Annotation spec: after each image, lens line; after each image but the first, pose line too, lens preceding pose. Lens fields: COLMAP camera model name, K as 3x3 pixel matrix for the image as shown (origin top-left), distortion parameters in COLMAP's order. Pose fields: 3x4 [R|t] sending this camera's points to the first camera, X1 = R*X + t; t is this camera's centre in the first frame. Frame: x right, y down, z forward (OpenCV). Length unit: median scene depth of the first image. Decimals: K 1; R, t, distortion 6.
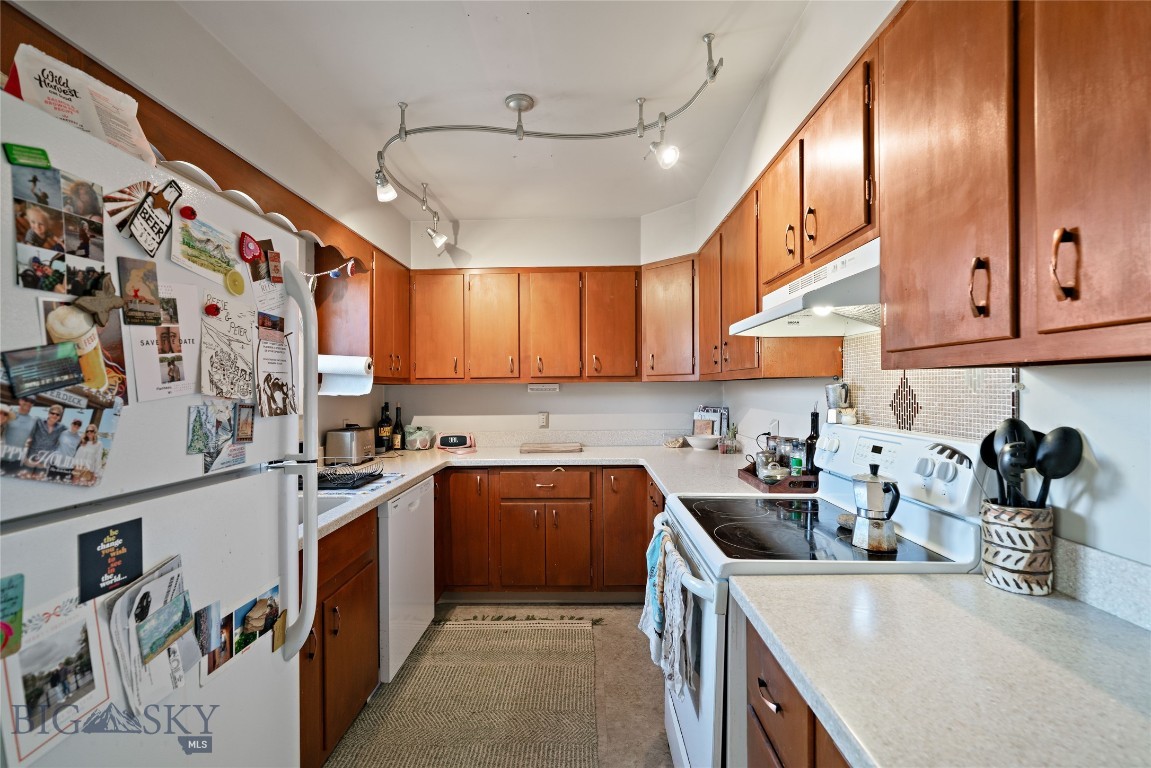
lens RADIAL K [[493.1, 0, 576.1], [0, 493.1, 387.1], [0, 0, 1]] dist [0.000328, 0.000660]
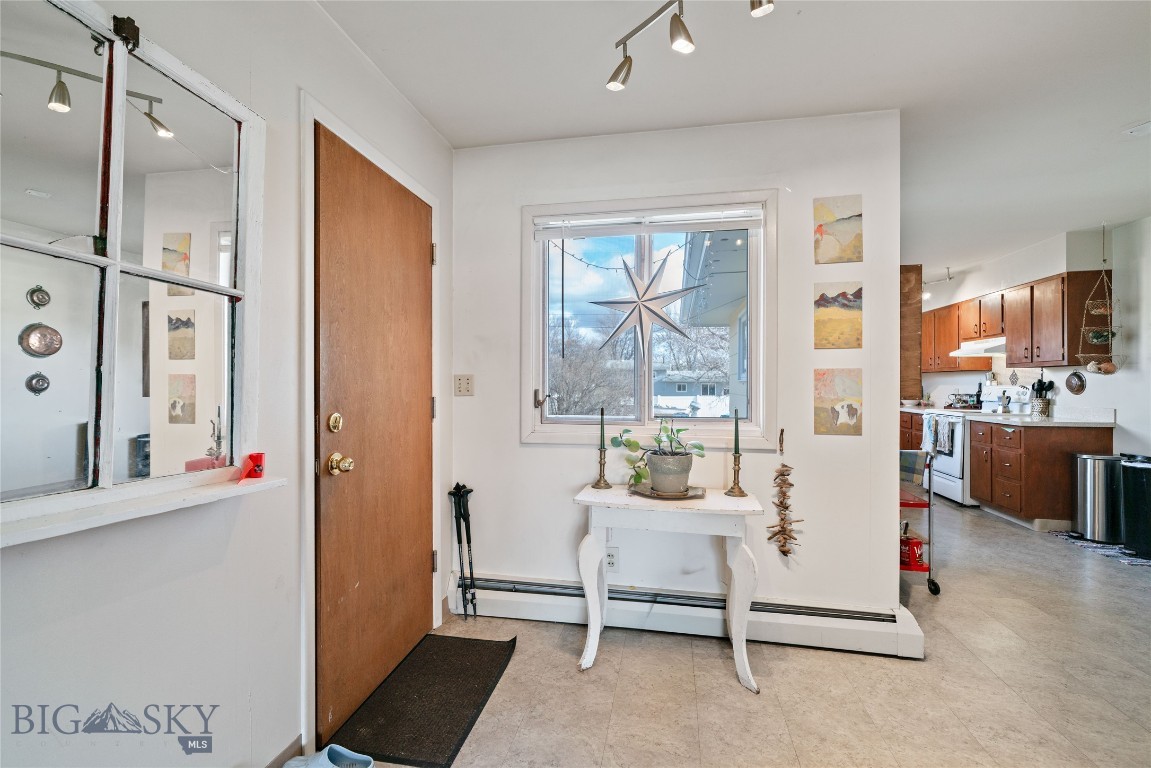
lens RADIAL K [[493.1, 0, 576.1], [0, 493.1, 387.1], [0, 0, 1]] dist [0.000328, 0.000660]
pose [[0.985657, 0.007027, -0.168615, -2.037201], [-0.006081, 0.999963, 0.006127, 0.110241], [0.168652, -0.005014, 0.985663, -3.360407]]
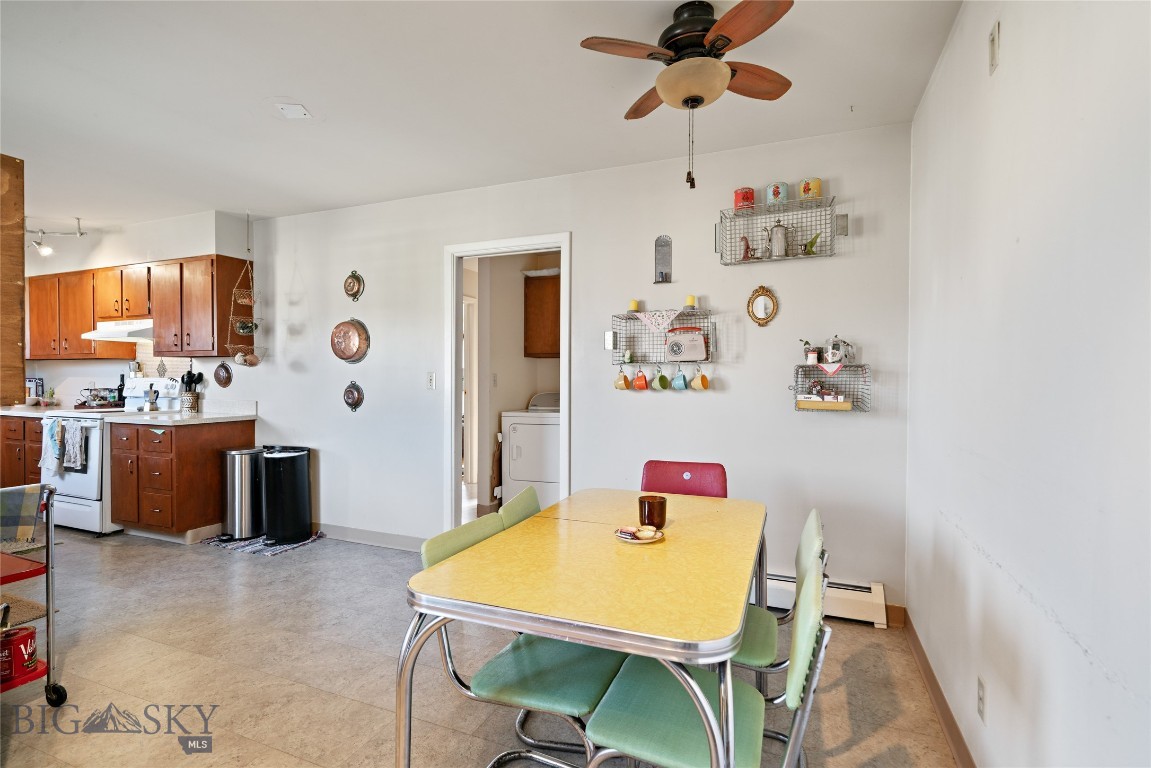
lens RADIAL K [[557.6, 0, 574.7], [0, 557.6, 382.0], [0, 0, 1]] dist [-0.000513, -0.000121]
pose [[0.361577, -0.000580, 0.932342, -1.780063], [-0.005089, 0.999984, 0.002596, 0.106138], [-0.932328, -0.005684, 0.361568, -2.881968]]
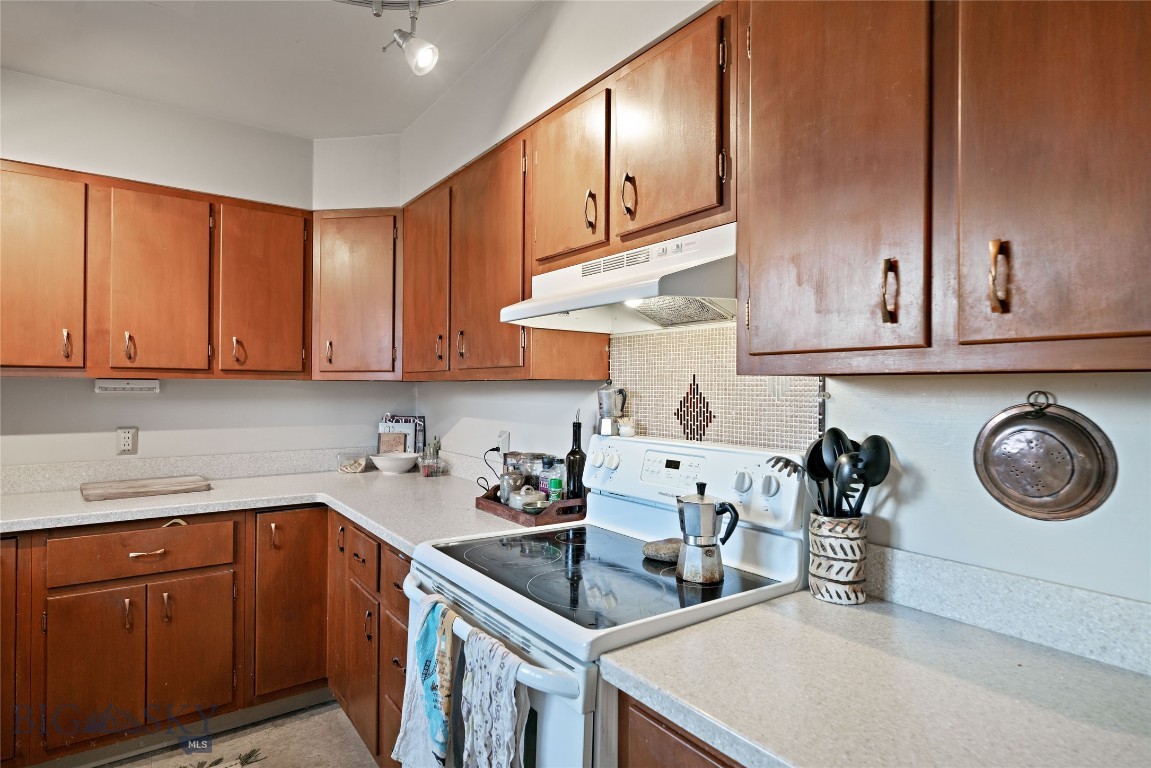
lens RADIAL K [[611.2, 0, 561.5], [0, 611.2, 387.2], [0, 0, 1]] dist [0.003289, 0.000948]
pose [[0.802844, 0.016997, 0.595947, -0.239901], [-0.015774, 0.999849, -0.007266, -0.000578], [-0.595981, -0.003567, 0.802991, 0.280384]]
